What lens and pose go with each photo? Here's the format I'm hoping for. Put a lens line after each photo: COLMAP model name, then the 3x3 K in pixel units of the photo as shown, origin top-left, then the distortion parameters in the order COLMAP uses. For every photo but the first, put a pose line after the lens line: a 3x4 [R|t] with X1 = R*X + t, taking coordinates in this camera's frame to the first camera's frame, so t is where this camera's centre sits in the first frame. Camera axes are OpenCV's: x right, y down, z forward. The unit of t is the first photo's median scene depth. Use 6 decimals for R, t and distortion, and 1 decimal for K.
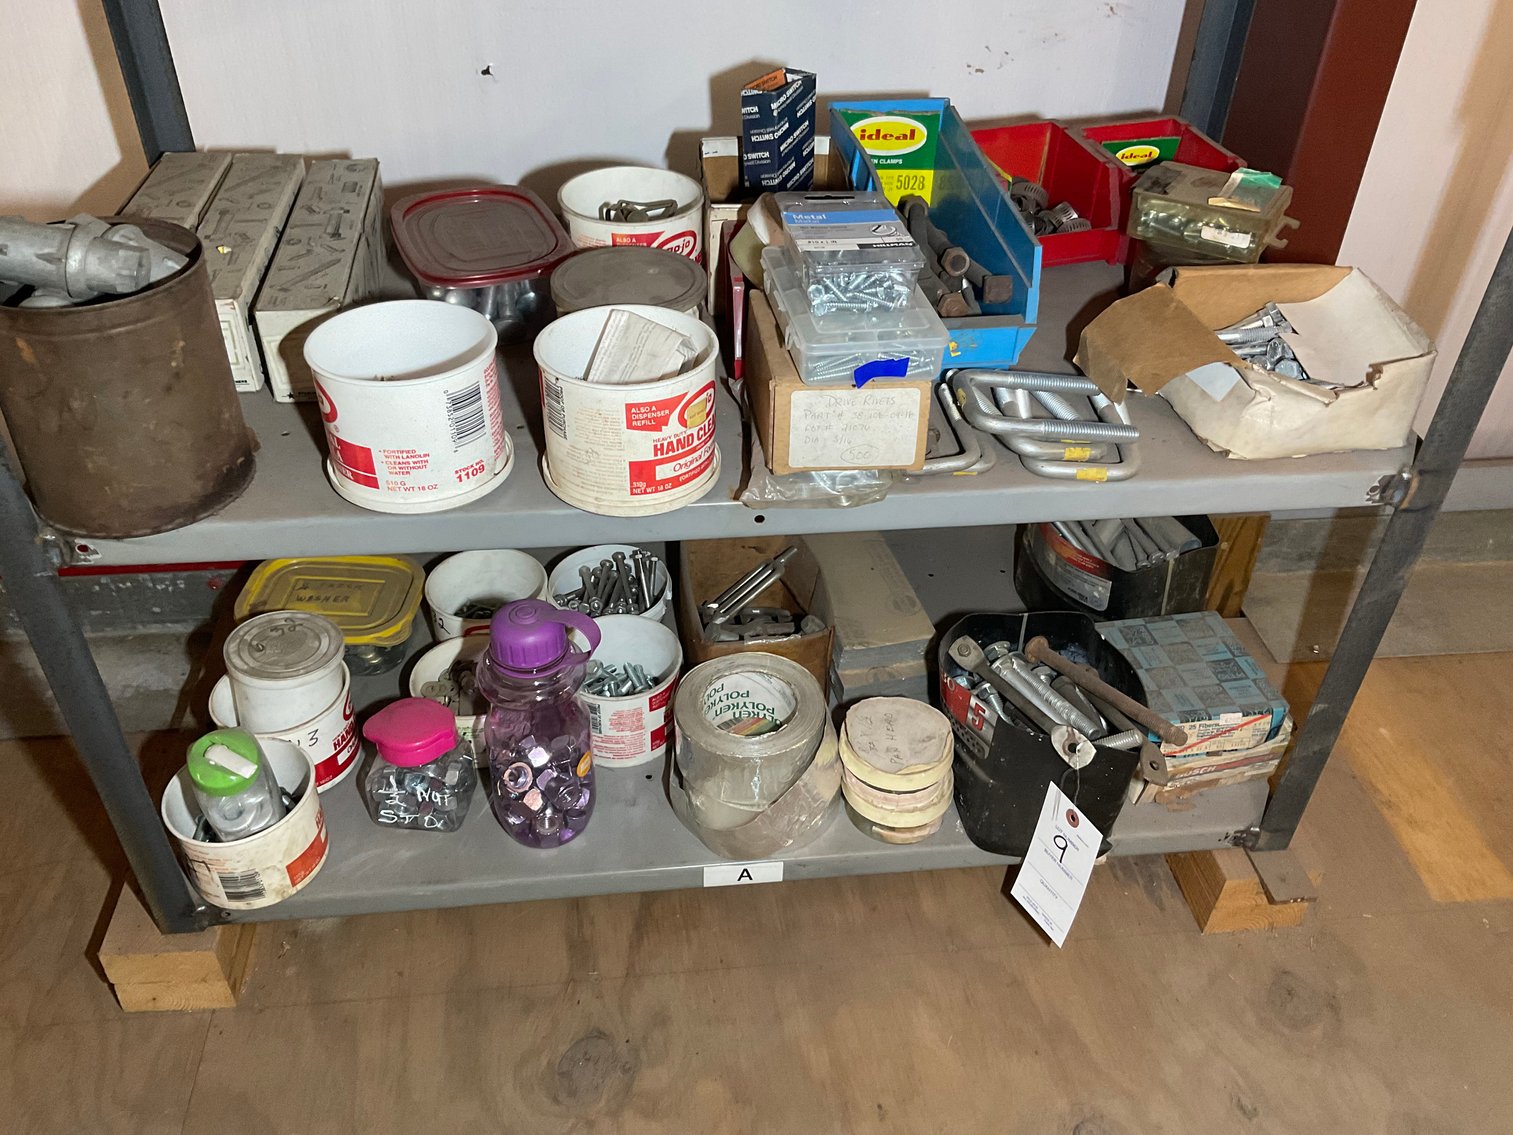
lens RADIAL K [[1251.0, 0, 756.5], [0, 1251.0, 567.5], [0, 0, 1]] dist [0.112473, -0.239584]
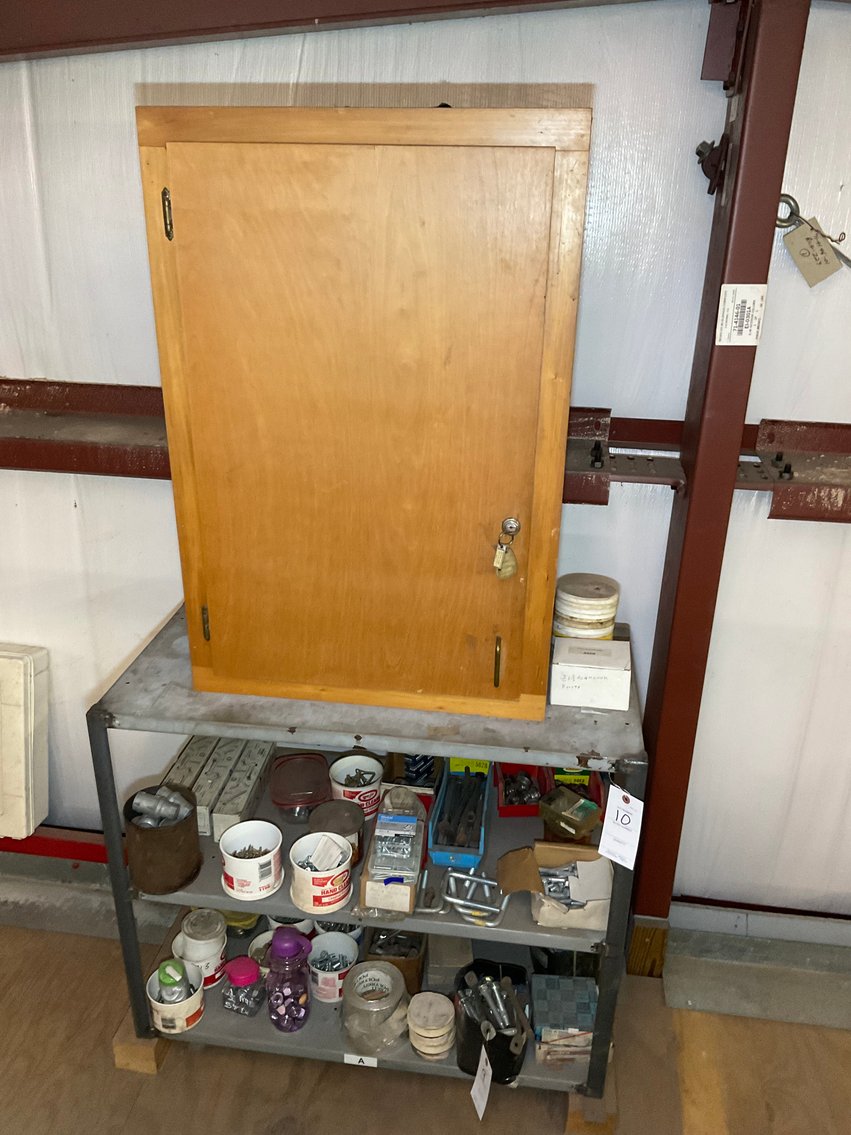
lens RADIAL K [[929.7, 0, 425.5], [0, 929.7, 567.5], [0, 0, 1]] dist [-0.002621, -0.017539]
pose [[0.970967, 0.091049, -0.221208, 0.414834], [-0.146925, 0.956742, -0.251113, -0.227486], [0.188775, 0.276323, 0.942343, -0.892710]]
